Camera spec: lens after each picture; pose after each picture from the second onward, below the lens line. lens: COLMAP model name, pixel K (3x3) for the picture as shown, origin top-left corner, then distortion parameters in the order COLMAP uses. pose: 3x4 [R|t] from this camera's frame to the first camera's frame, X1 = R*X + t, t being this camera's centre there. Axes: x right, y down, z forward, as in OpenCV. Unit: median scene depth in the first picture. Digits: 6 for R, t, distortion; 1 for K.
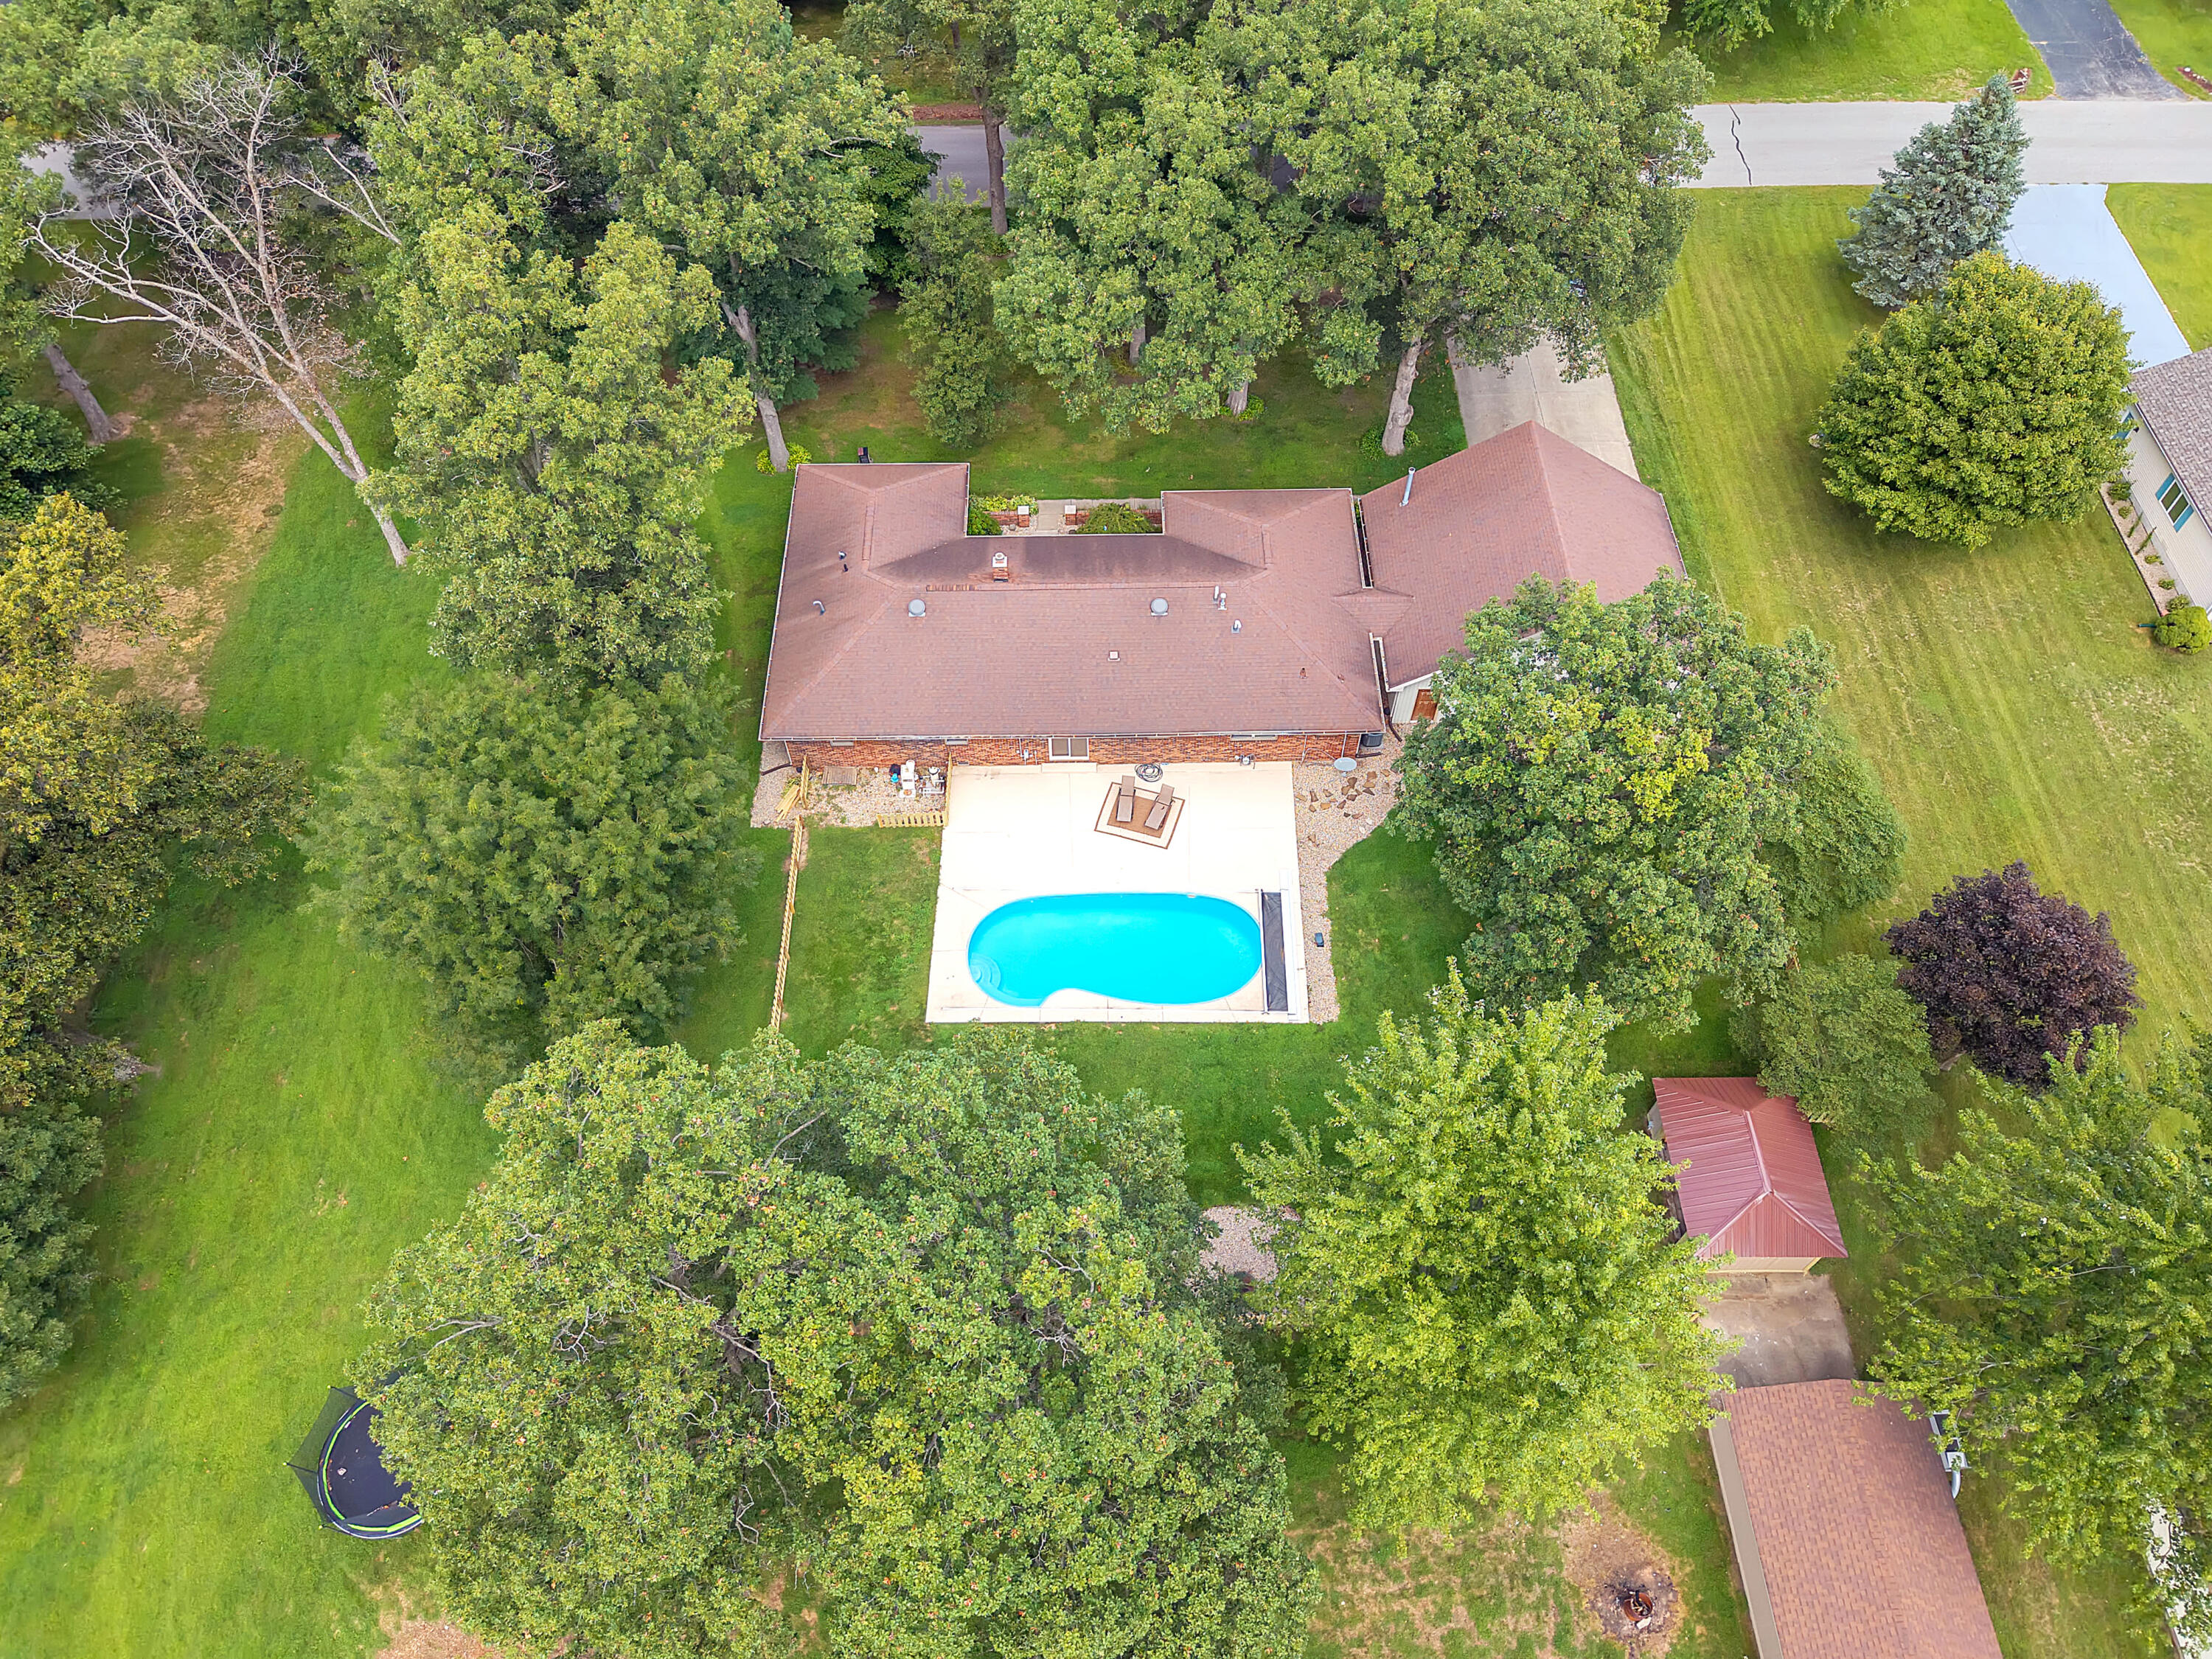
lens RADIAL K [[1522.4, 0, 1101.9], [0, 1522.4, 853.6], [0, 0, 1]] dist [0.001039, -0.002512]
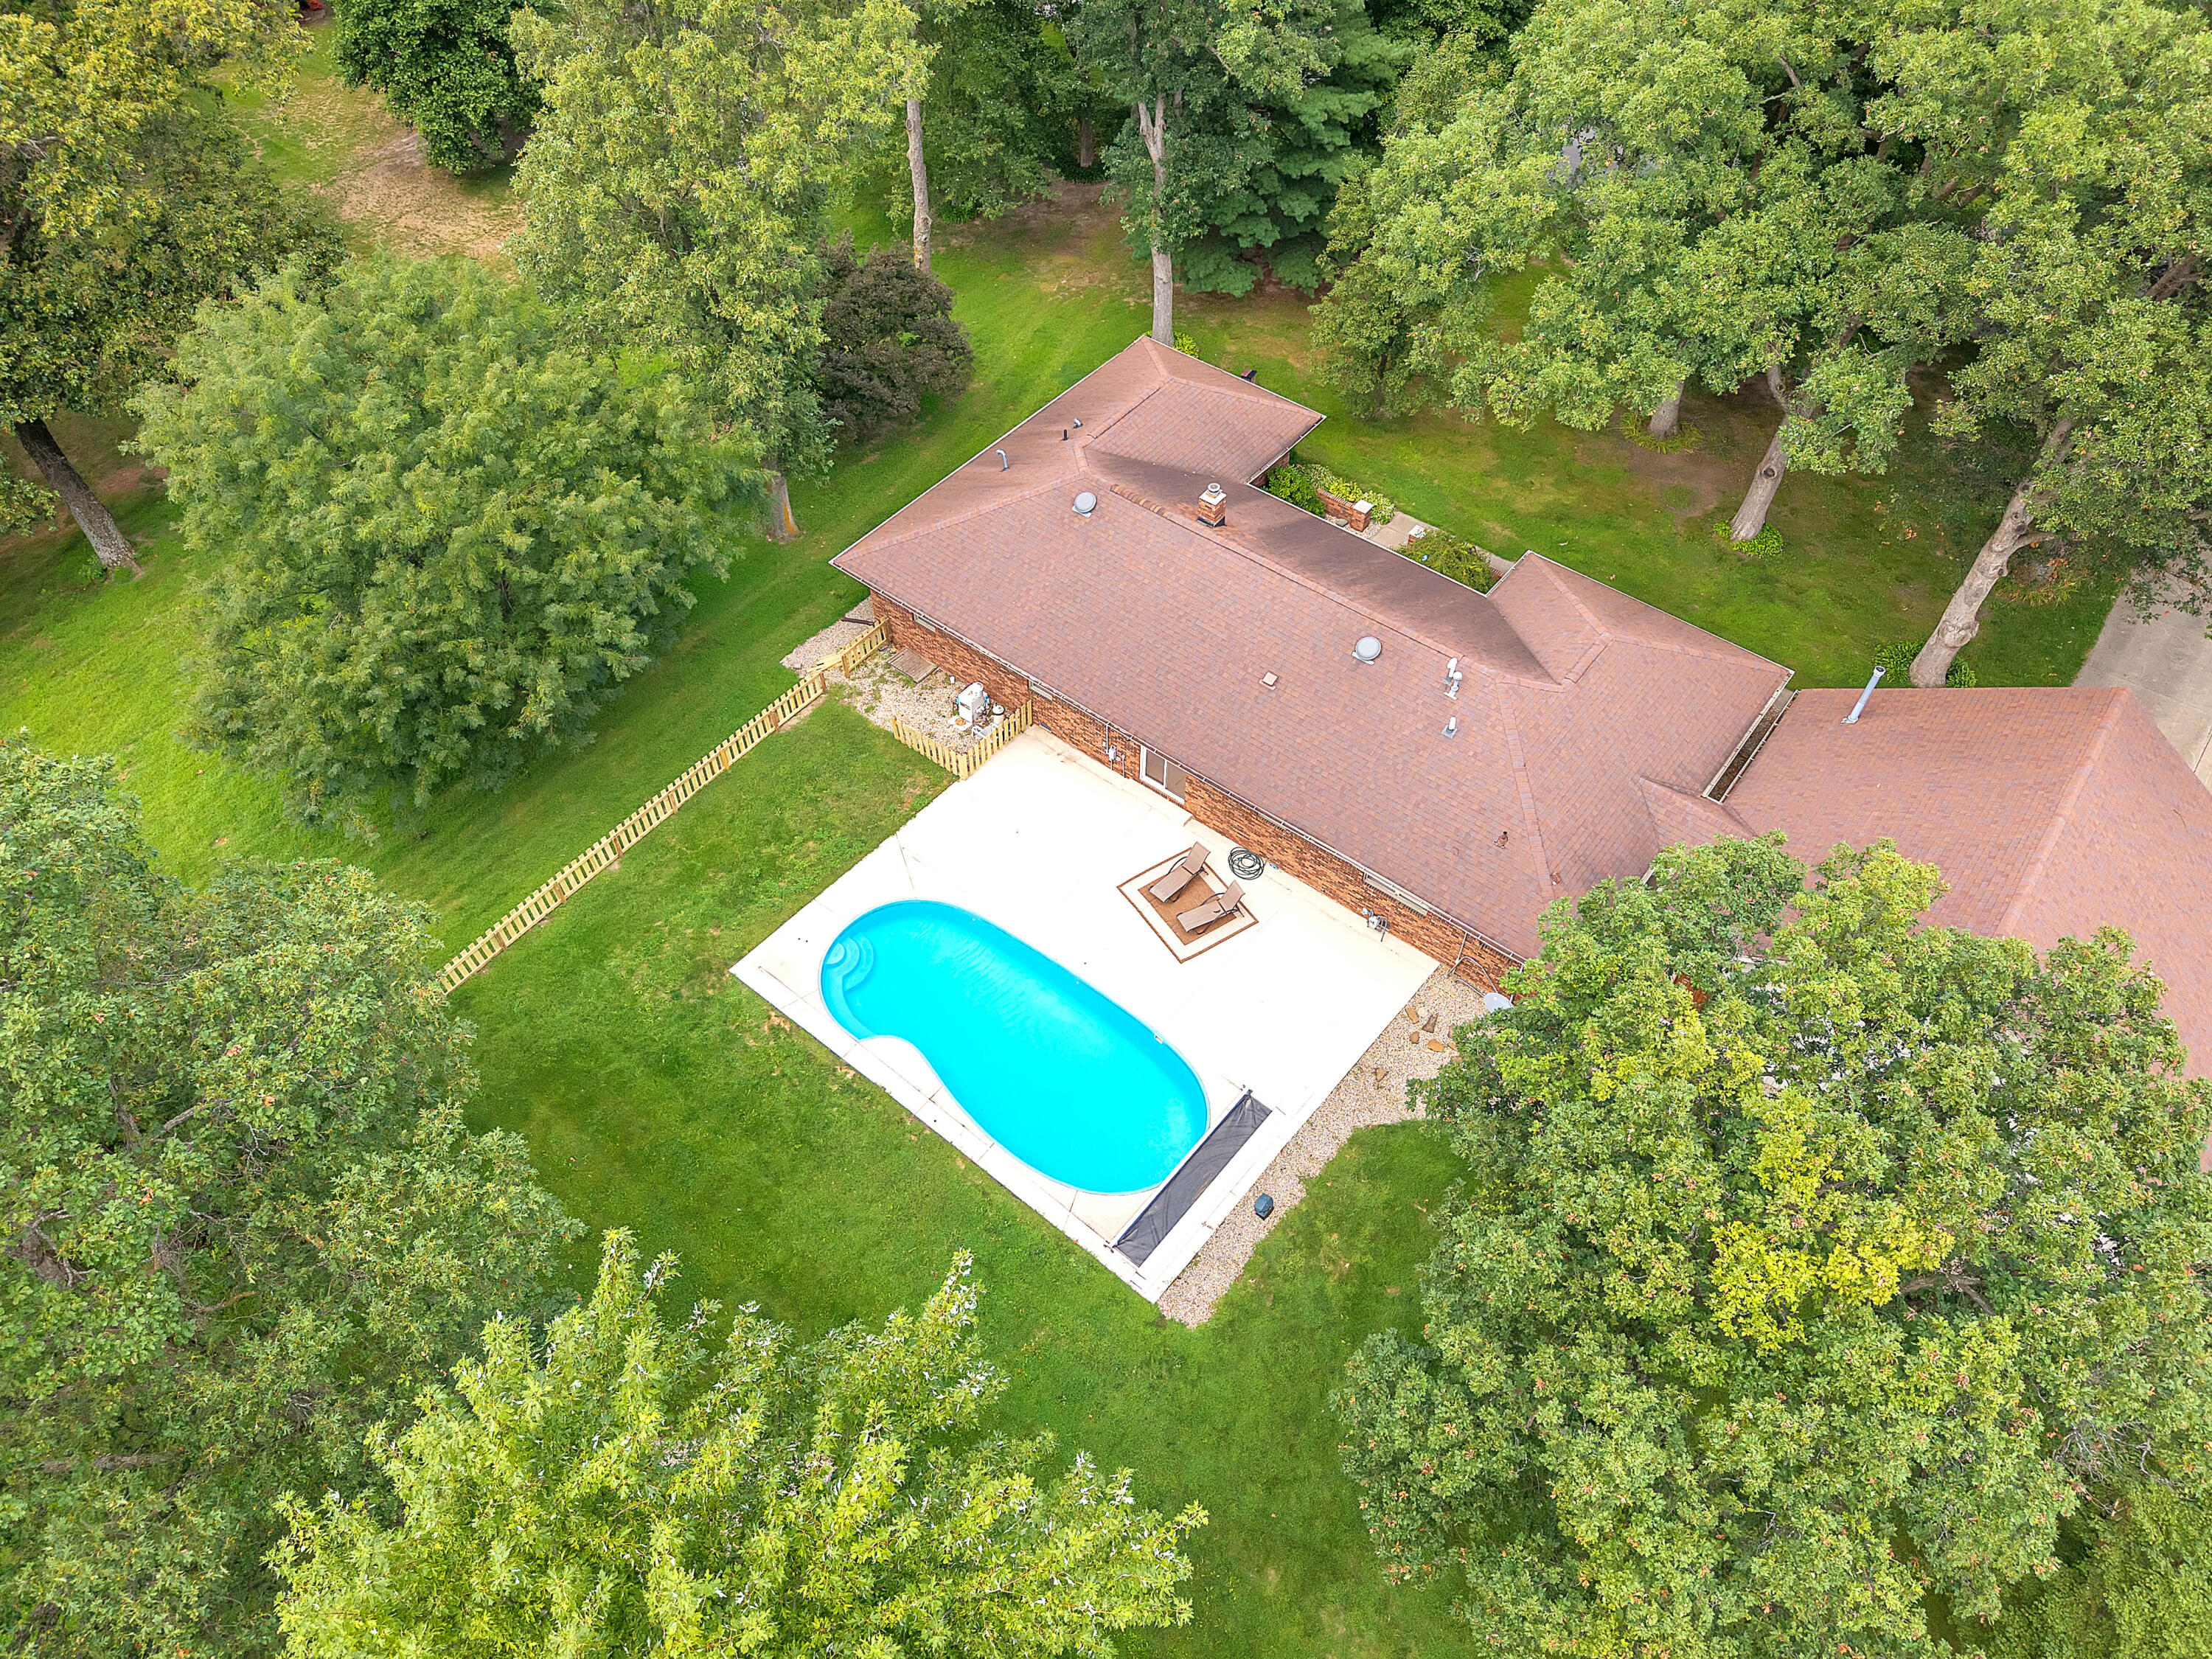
lens RADIAL K [[1522.4, 0, 1092.4], [0, 1522.4, 820.5], [0, 0, 1]] dist [0.001039, -0.002512]
pose [[0.771830, 0.487609, -0.408065, 0.270150], [-0.528200, 0.848980, 0.015413, -0.049054], [0.353955, 0.203643, 0.912823, 0.395209]]
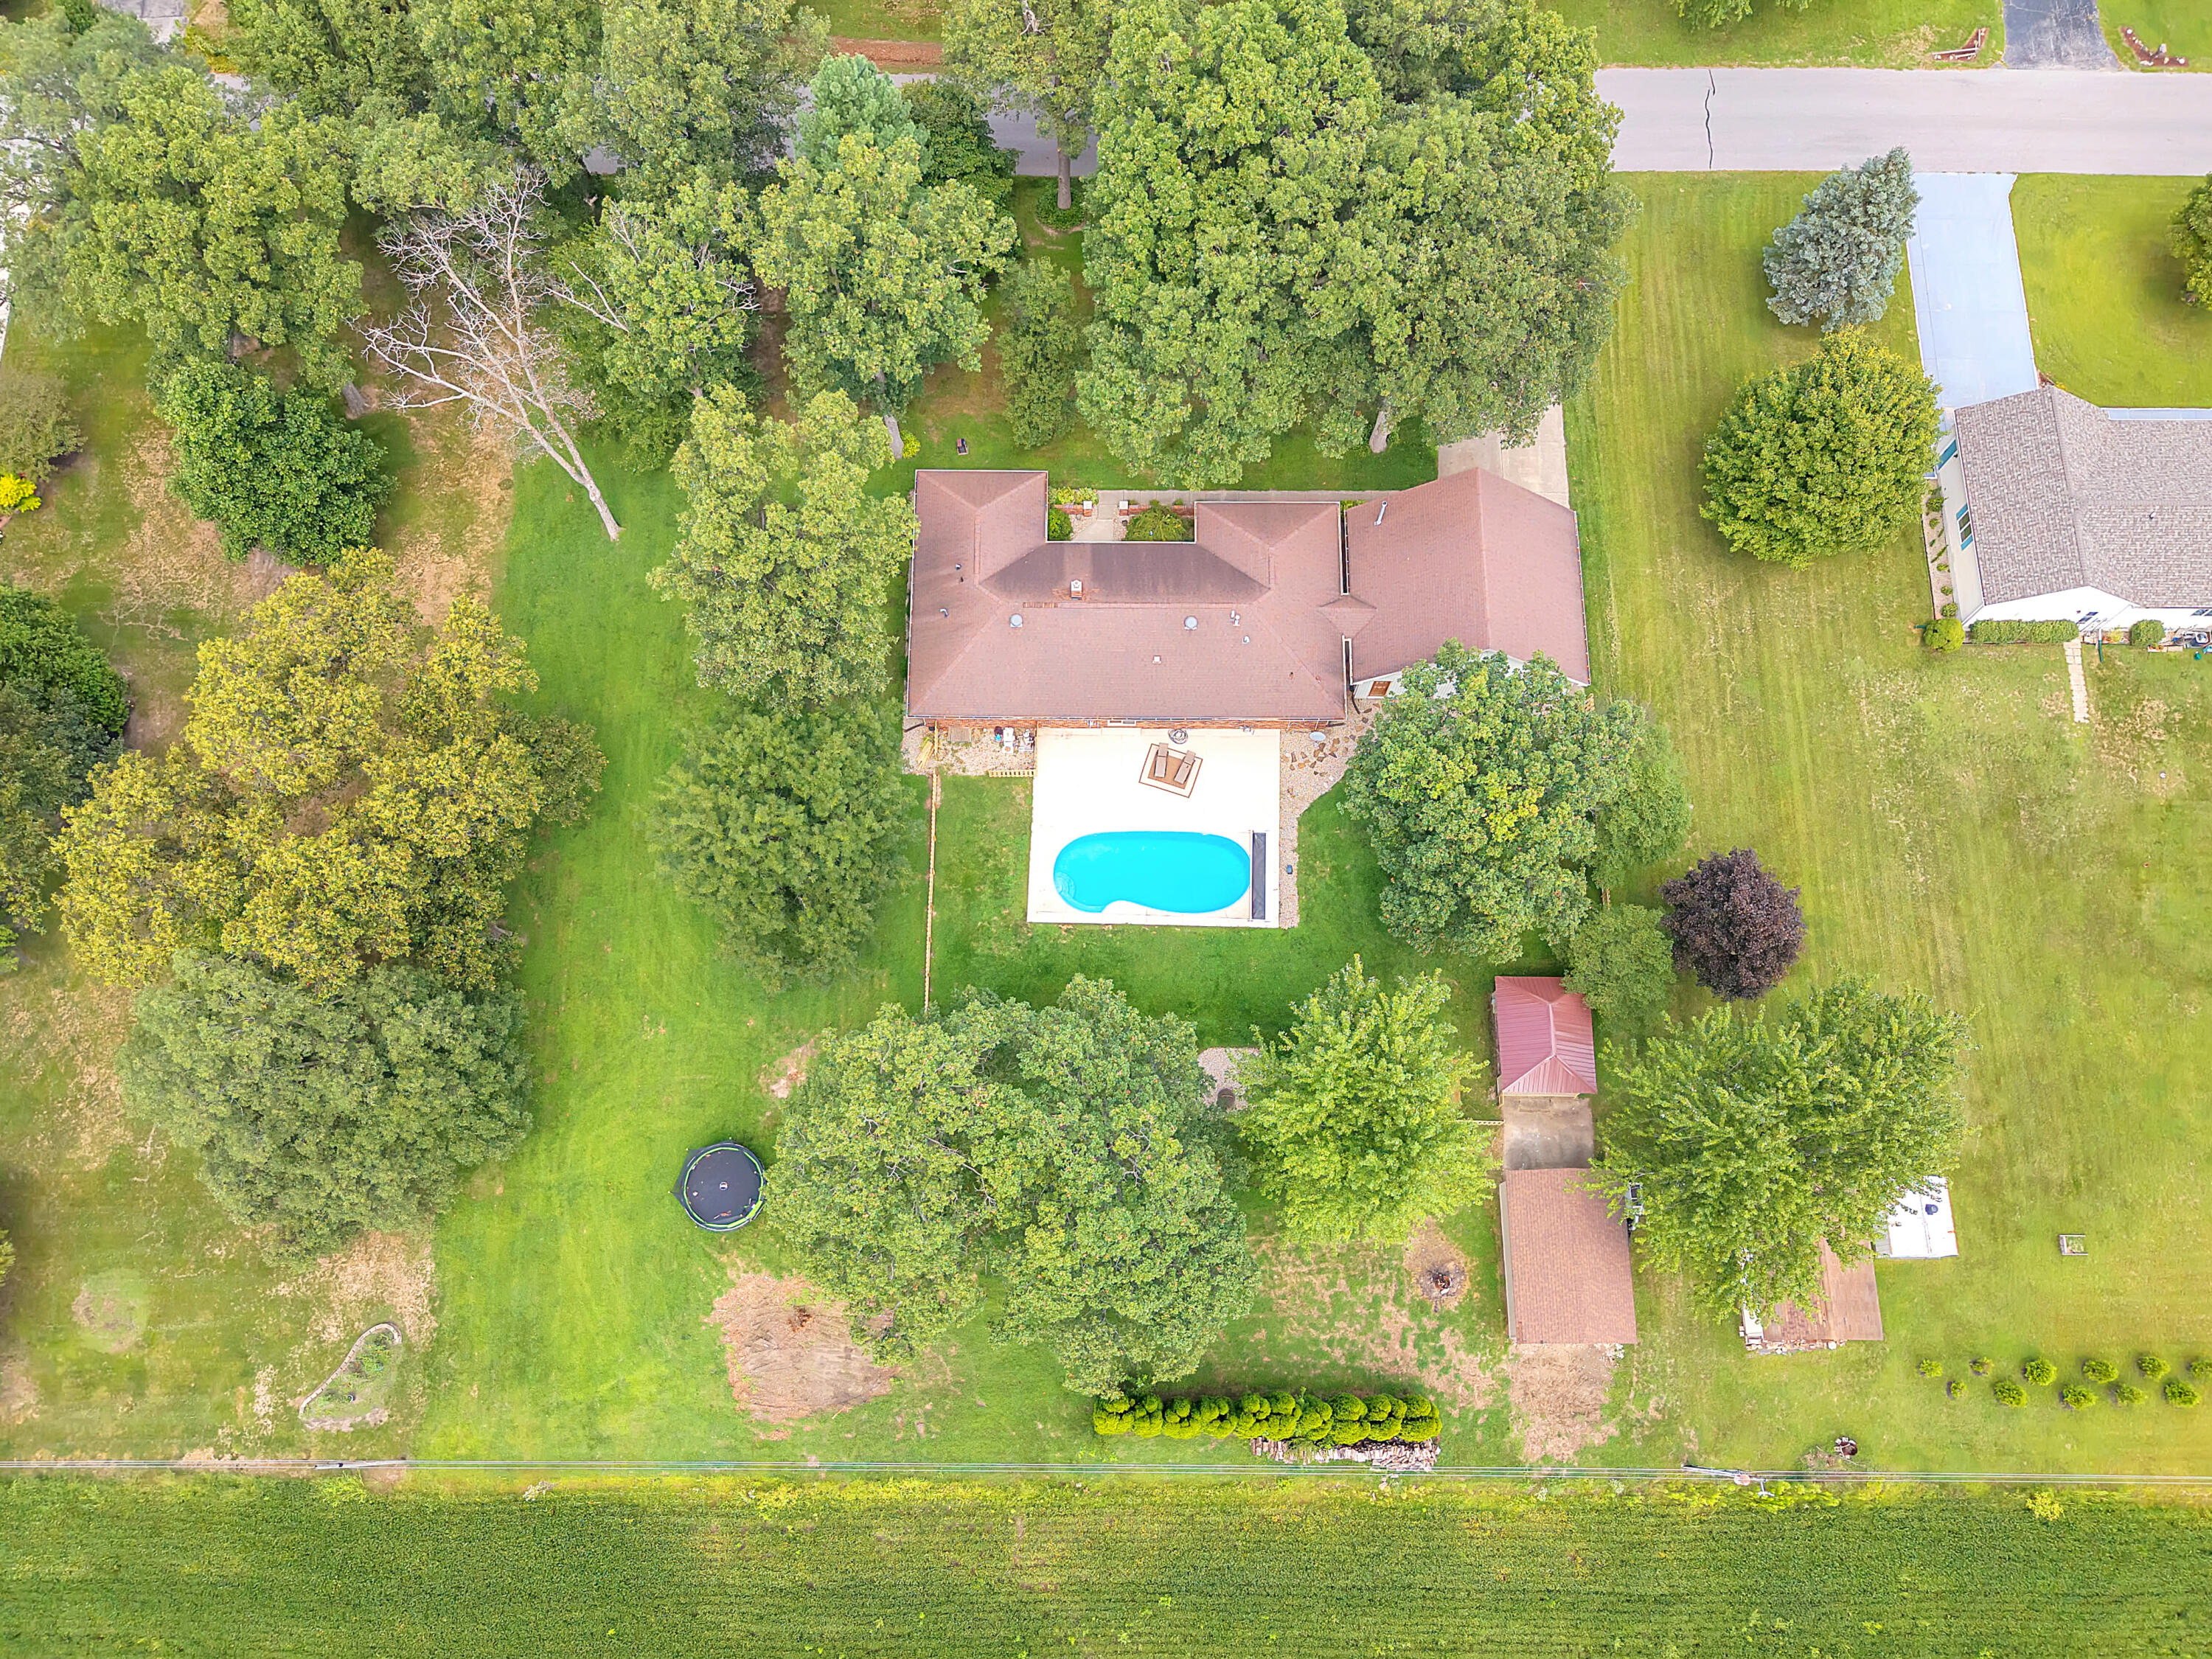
lens RADIAL K [[1522.4, 0, 1076.2], [0, 1522.4, 989.2], [0, 0, 1]] dist [0.001039, -0.002512]
pose [[0.999750, 0.021572, -0.005915, -0.055894], [-0.018564, 0.947706, 0.318604, -0.309829], [0.012479, -0.318415, 0.947869, -0.461038]]
